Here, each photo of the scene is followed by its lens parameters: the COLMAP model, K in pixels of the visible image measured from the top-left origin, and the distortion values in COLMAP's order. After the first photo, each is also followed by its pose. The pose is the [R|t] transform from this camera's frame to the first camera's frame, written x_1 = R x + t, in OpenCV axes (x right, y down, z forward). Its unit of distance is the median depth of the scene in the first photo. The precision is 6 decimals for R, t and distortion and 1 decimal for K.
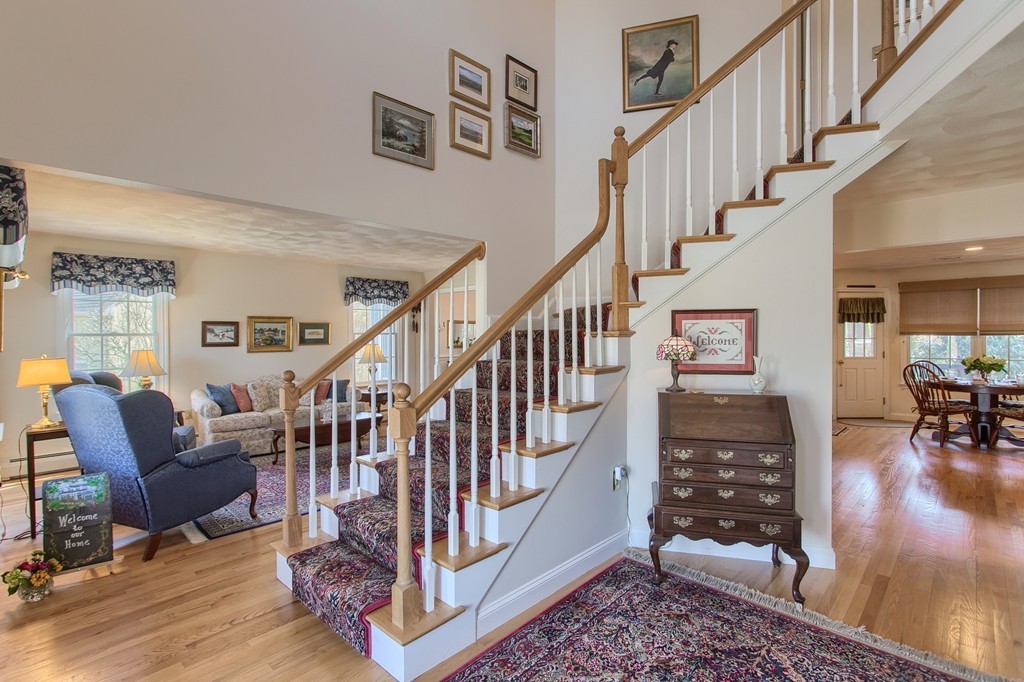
lens RADIAL K [[494.6, 0, 507.1], [0, 494.6, 335.7], [0, 0, 1]] dist [0.003013, 0.000602]
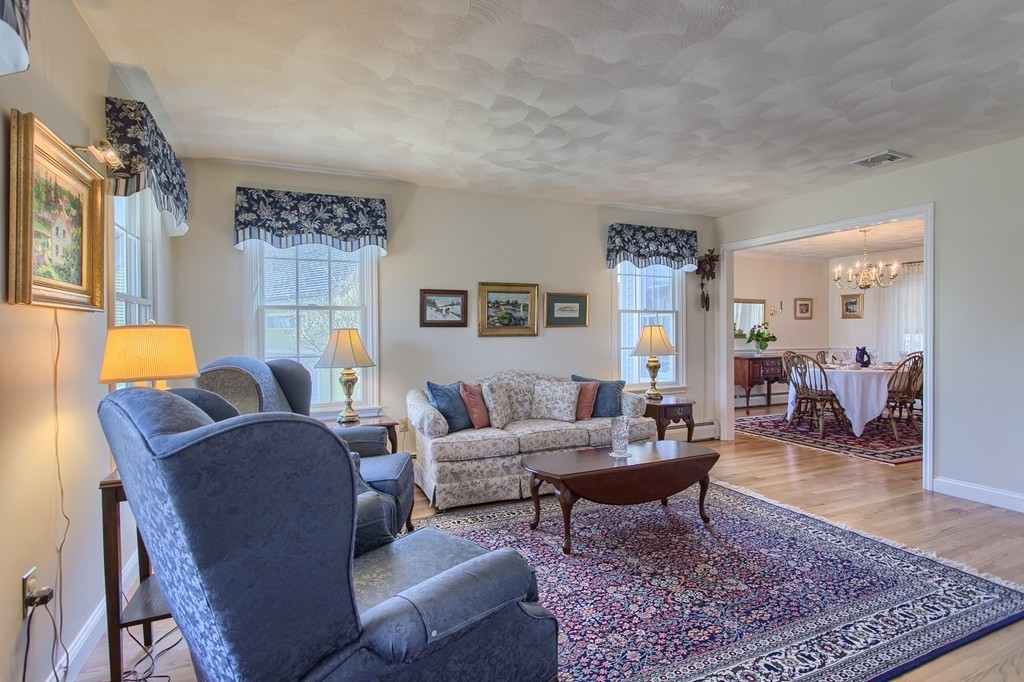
lens RADIAL K [[494.6, 0, 510.8], [0, 494.6, 339.3], [0, 0, 1]] dist [0.003013, 0.000602]
pose [[0.935146, 0.002813, -0.354252, -0.271883], [0.000617, 0.999954, 0.009571, 0.034827], [0.354262, -0.009169, 0.935101, 0.427897]]
